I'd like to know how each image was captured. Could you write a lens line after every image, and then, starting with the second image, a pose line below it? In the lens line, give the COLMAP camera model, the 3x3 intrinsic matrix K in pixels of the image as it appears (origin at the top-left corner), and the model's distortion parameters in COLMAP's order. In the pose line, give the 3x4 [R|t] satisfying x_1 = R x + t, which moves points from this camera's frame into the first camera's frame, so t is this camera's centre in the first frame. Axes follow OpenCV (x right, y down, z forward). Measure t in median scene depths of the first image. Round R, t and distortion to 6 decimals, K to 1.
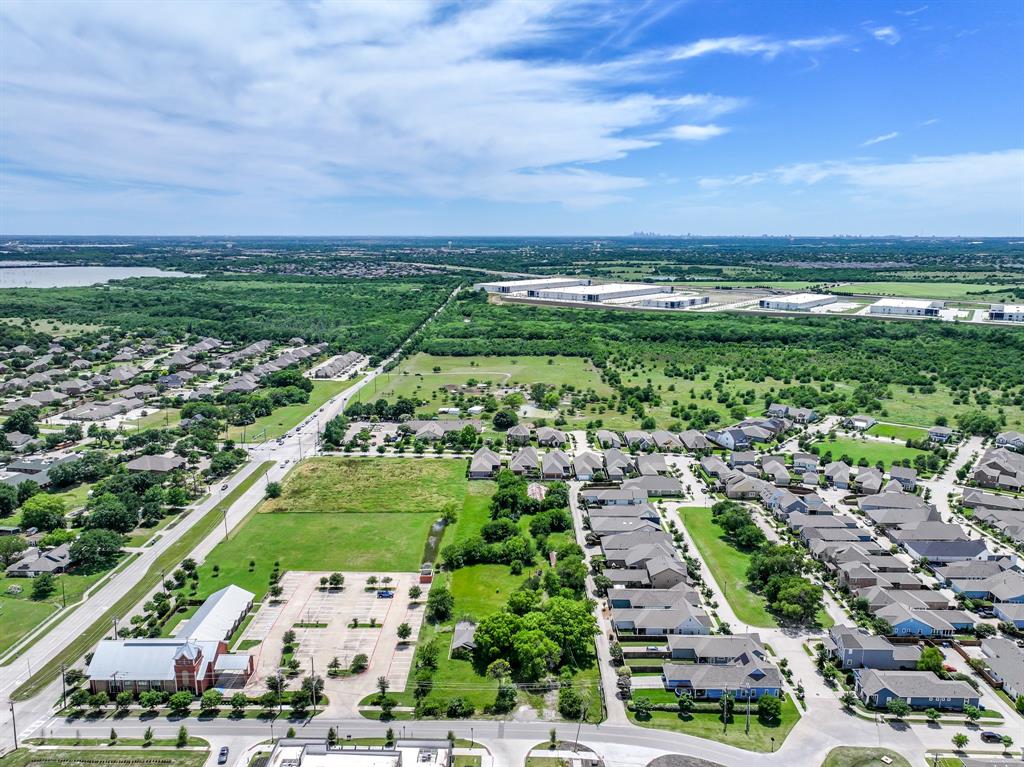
lens RADIAL K [[735.0, 0, 494.0], [0, 735.0, 404.2], [0, 0, 1]] dist [0.001445, 0.007109]
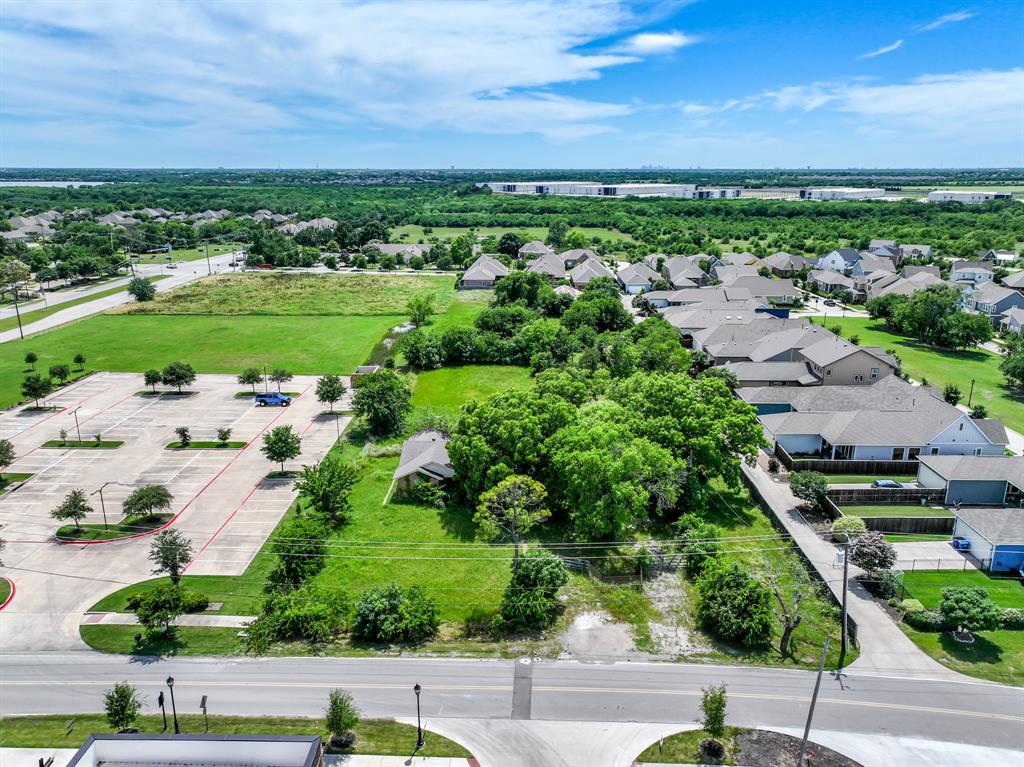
lens RADIAL K [[731.4, 0, 494.4], [0, 731.4, 397.9], [0, 0, 1]] dist [0.002741, 0.003778]
pose [[0.999987, 0.001492, -0.004937, -0.000178], [-0.001141, 0.997528, 0.070259, 0.229937], [0.005030, -0.070253, 0.997517, 0.537315]]
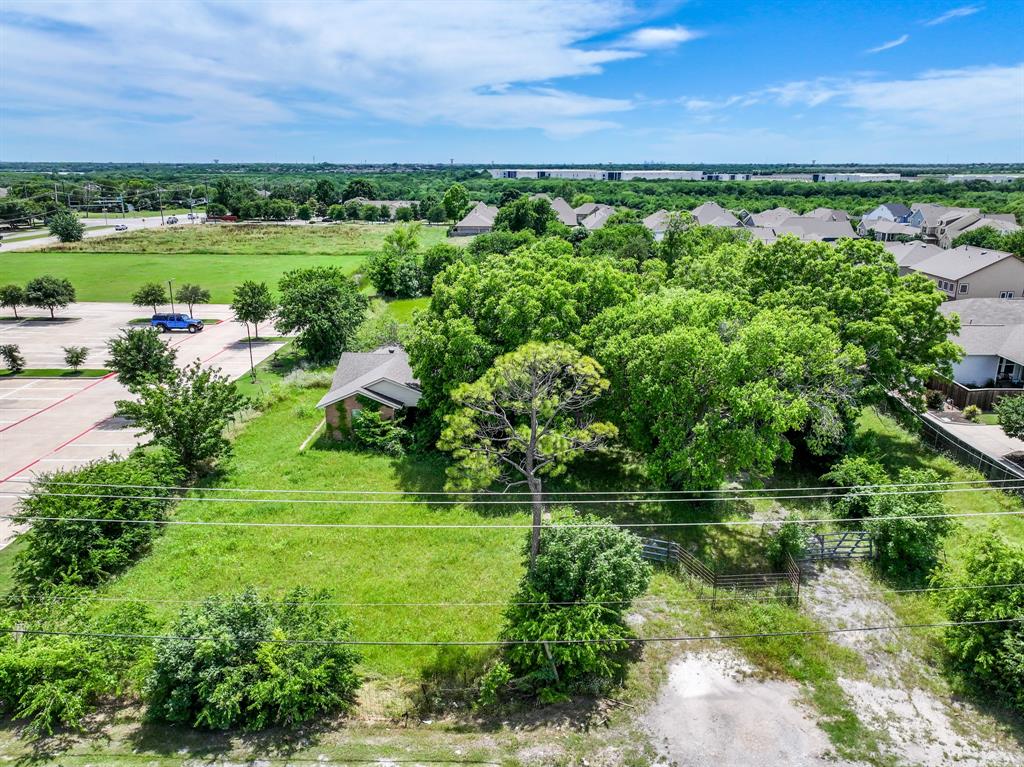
lens RADIAL K [[735.0, 0, 494.0], [0, 735.0, 404.2], [0, 0, 1]] dist [0.001445, 0.007109]
pose [[0.999982, 0.002427, -0.005499, 0.000281], [-0.001976, 0.996738, 0.080684, 0.275504], [0.005677, -0.080671, 0.996725, 0.678927]]
